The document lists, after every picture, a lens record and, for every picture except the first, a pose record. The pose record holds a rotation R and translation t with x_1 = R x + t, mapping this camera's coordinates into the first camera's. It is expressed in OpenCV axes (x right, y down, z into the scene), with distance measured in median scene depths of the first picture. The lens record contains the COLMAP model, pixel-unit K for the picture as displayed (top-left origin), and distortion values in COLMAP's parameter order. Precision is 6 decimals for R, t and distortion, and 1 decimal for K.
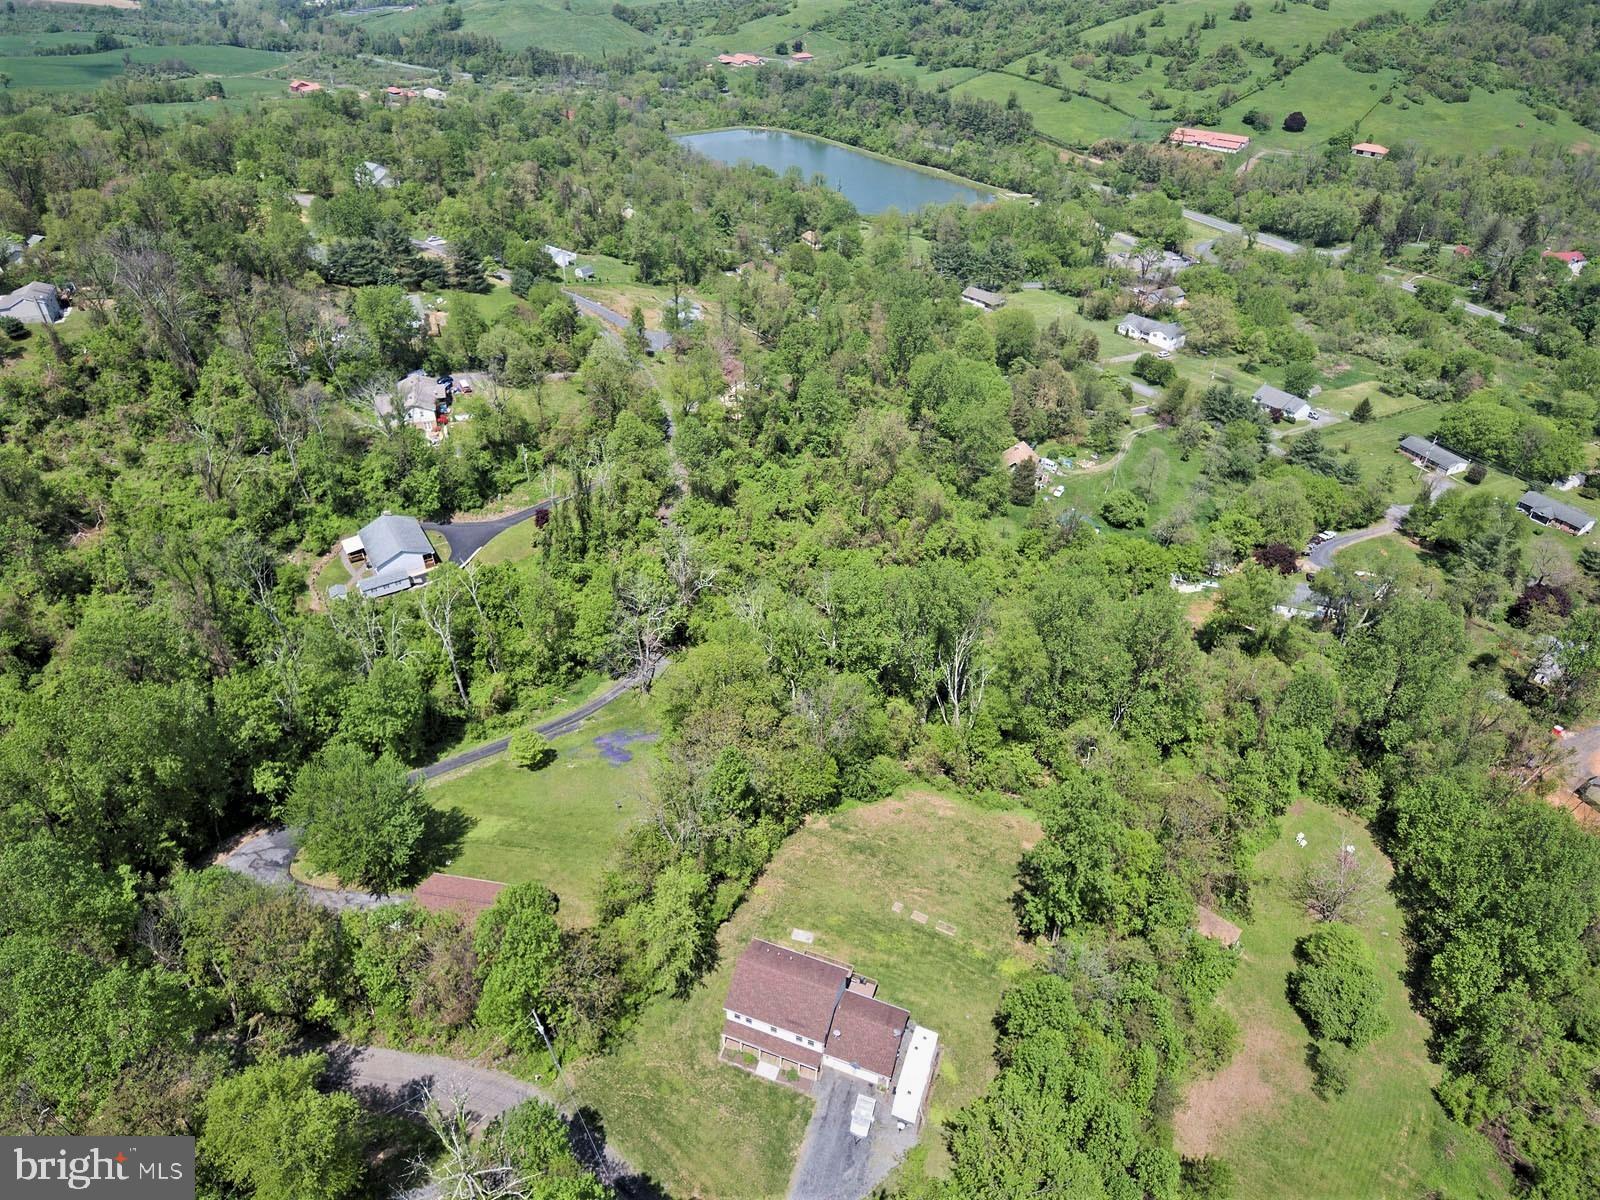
lens RADIAL K [[959.8, 0, 800.0], [0, 959.8, 600.0], [0, 0, 1]] dist [0.084742, -0.099542]
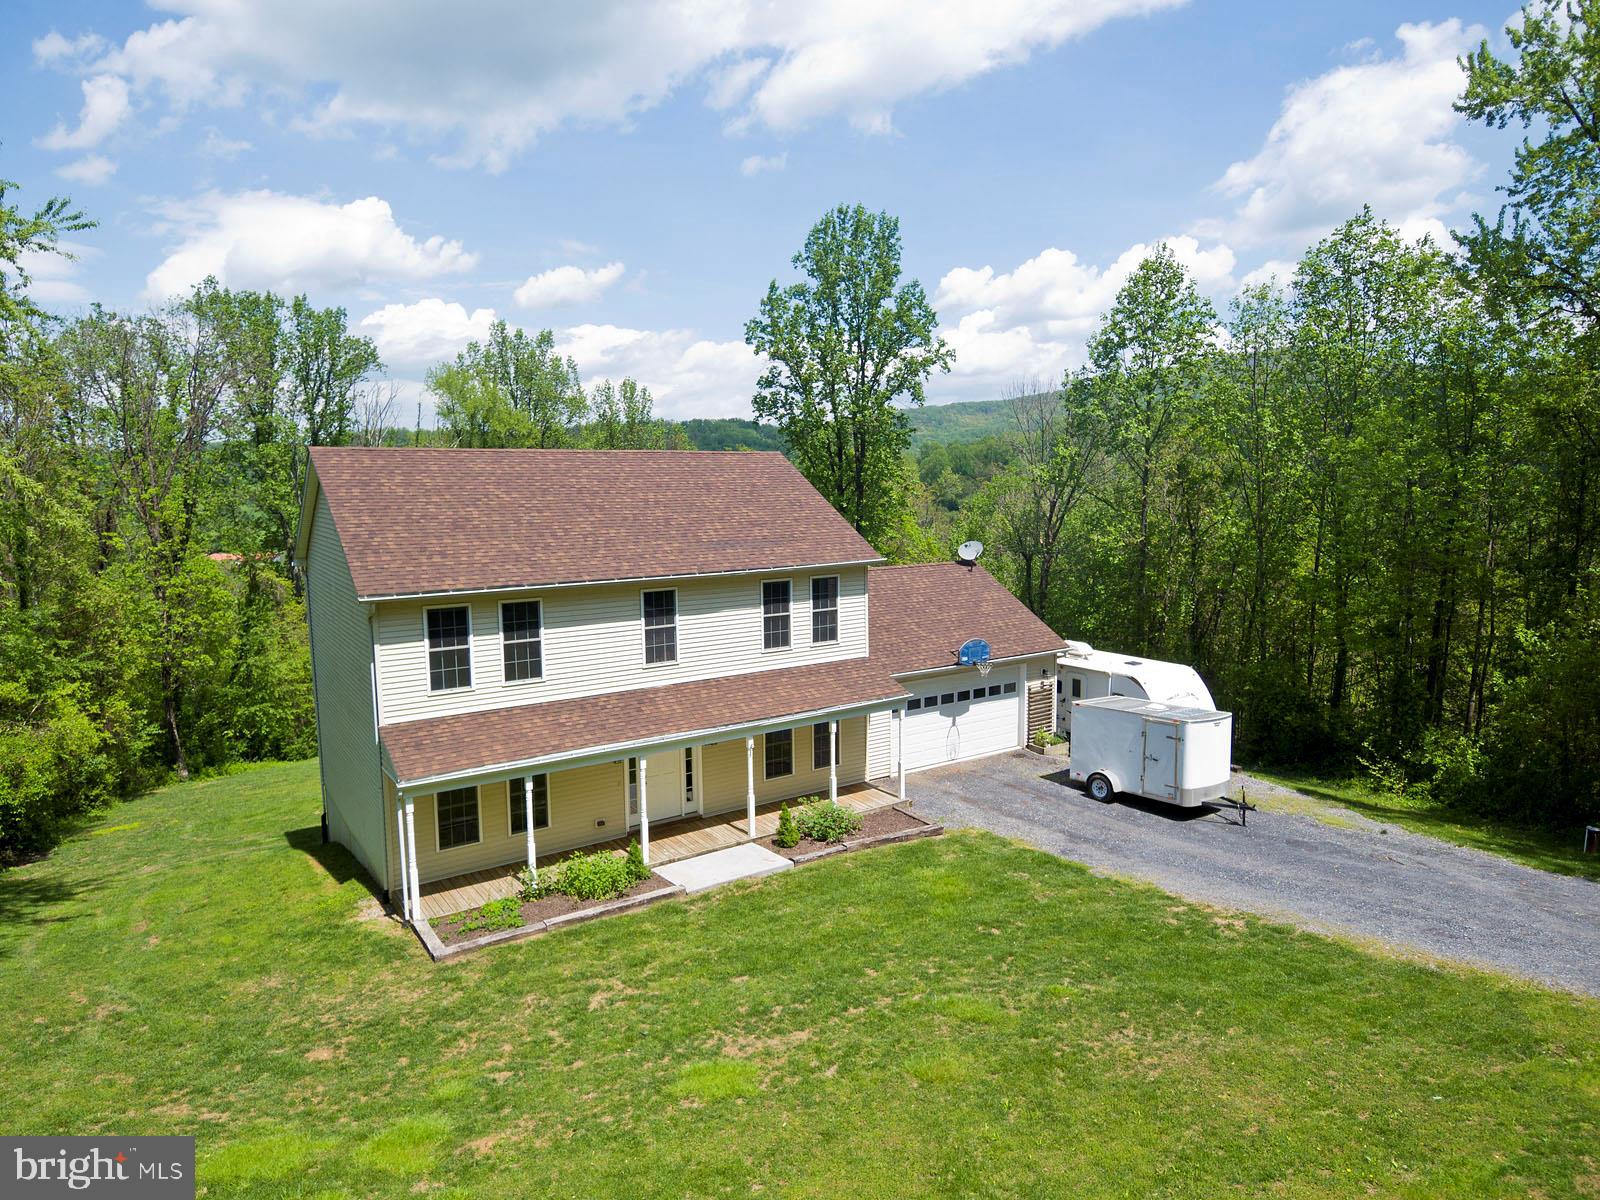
lens RADIAL K [[944.6, 0, 800.0], [0, 944.6, 600.0], [0, 0, 1]] dist [0.077679, -0.094758]
pose [[0.595337, -0.126024, 0.793531, -0.130598], [0.489166, 0.840345, -0.233532, 0.402566], [-0.637409, 0.527198, 0.561936, 0.711387]]
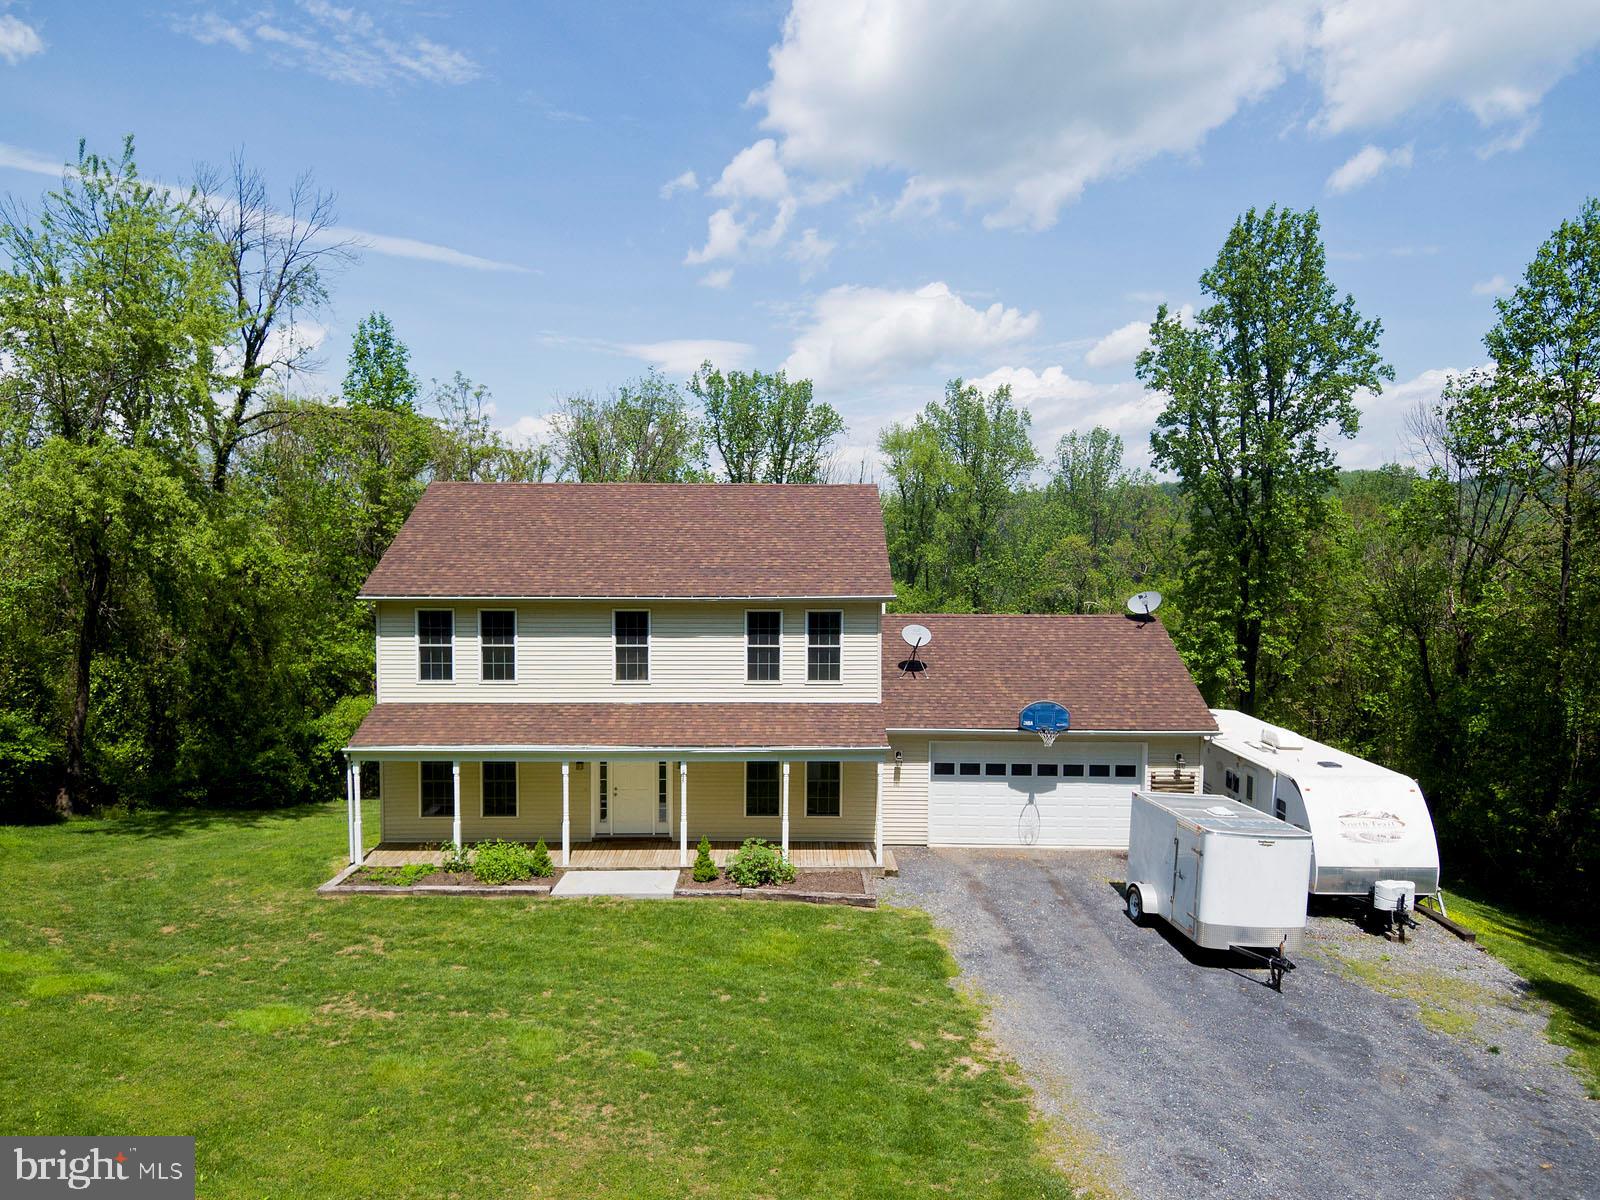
lens RADIAL K [[982.1, 0, 810.5], [0, 982.1, 587.9], [0, 0, 1]] dist [0.083324, -0.109520]
pose [[0.934670, -0.030752, 0.354184, -0.052712], [0.218251, 0.836058, -0.503362, 0.442635], [-0.280639, 0.547779, 0.788150, 0.667560]]
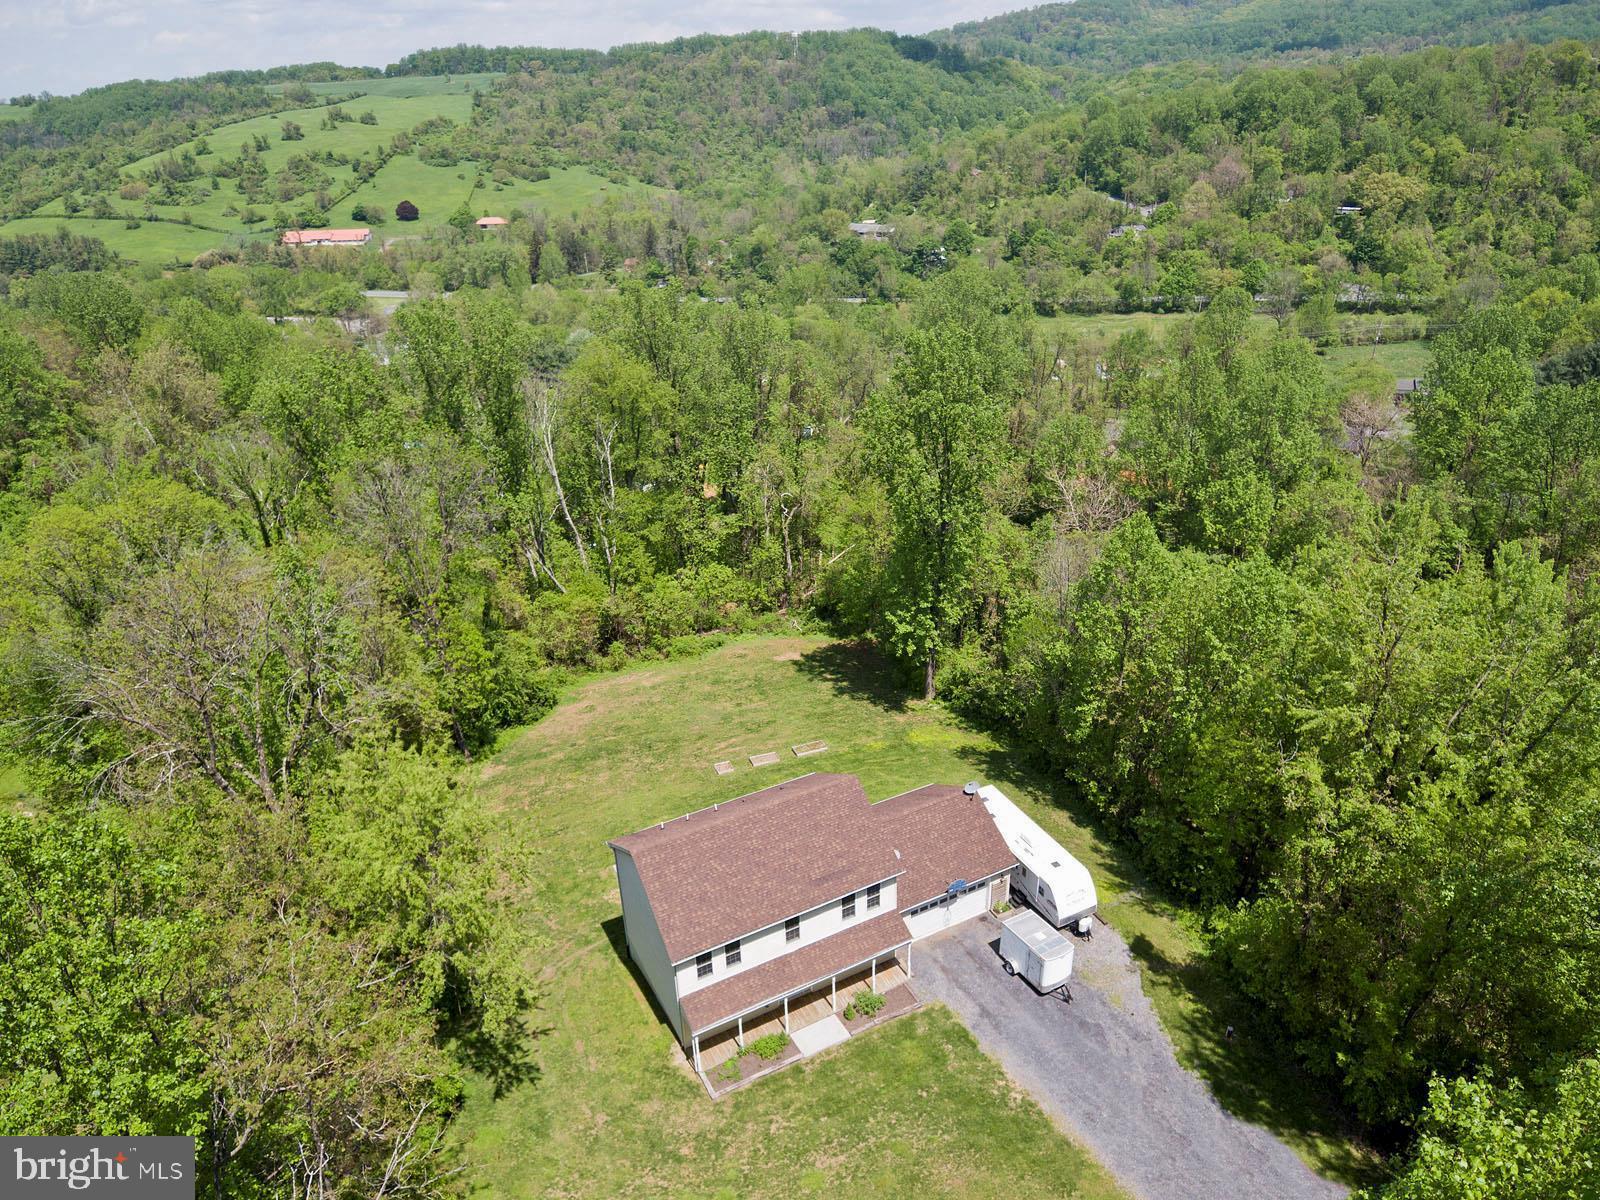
lens RADIAL K [[1014.5, 0, 863.3], [0, 1014.5, 634.7], [0, 0, 1]] dist [0.092647, -0.125902]
pose [[0.649771, -0.370954, 0.663469, -0.205981], [0.458370, 0.887502, 0.047307, 0.261230], [-0.606378, 0.273375, 0.746707, 0.502919]]
